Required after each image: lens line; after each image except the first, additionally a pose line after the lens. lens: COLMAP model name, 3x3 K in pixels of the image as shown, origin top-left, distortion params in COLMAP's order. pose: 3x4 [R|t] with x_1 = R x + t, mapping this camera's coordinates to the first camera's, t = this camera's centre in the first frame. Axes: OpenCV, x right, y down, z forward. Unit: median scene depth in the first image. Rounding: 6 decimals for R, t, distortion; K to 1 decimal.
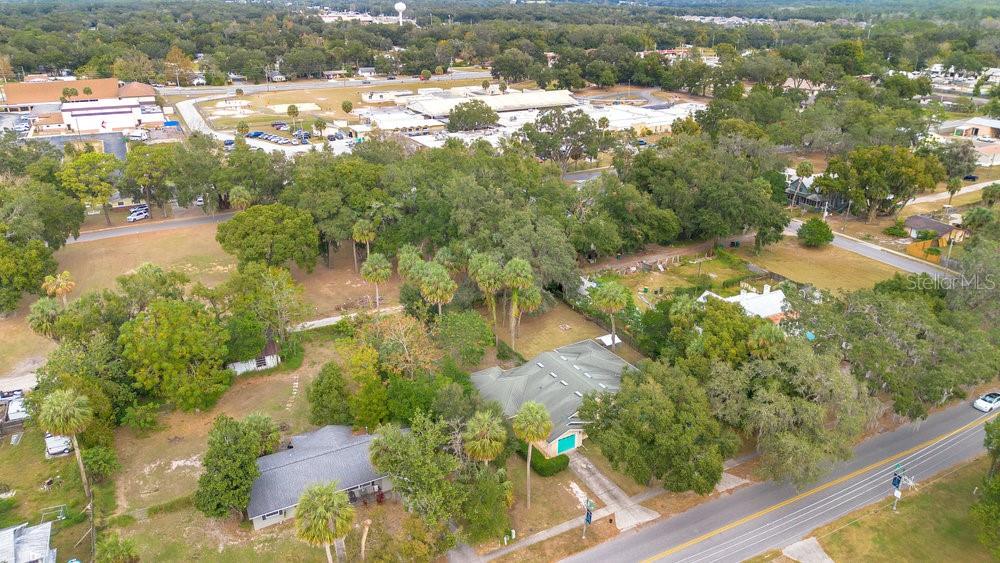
lens RADIAL K [[710.1, 0, 499.6], [0, 710.1, 279.6], [0, 0, 1]] dist [0.064877, -0.008416]
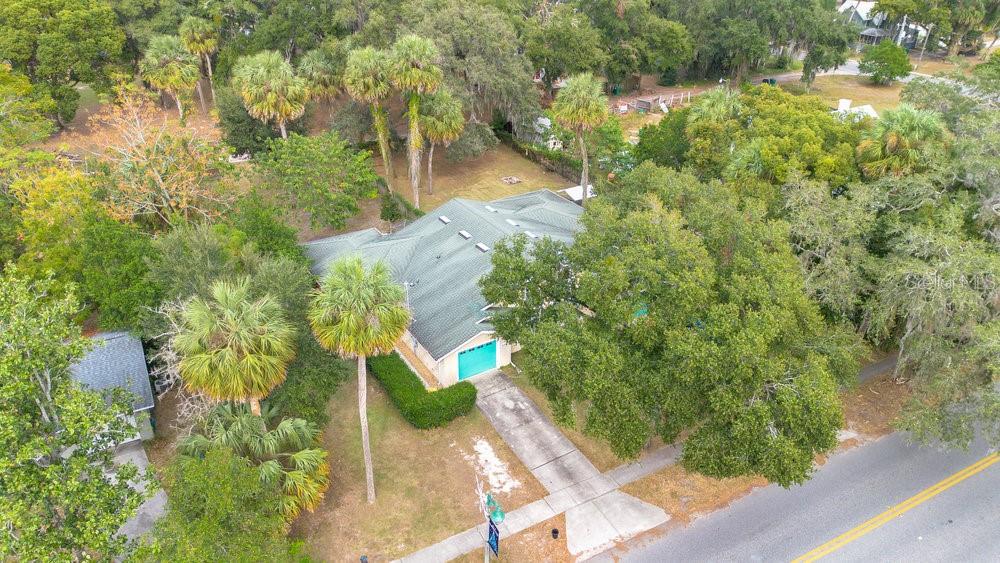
lens RADIAL K [[710.1, 0, 499.8], [0, 710.1, 283.7], [0, 0, 1]] dist [0.064877, -0.008416]
pose [[0.999908, -0.005856, 0.012270, 0.108853], [0.004477, 0.993970, 0.109557, 0.130280], [-0.012837, -0.109492, 0.993905, 0.545008]]
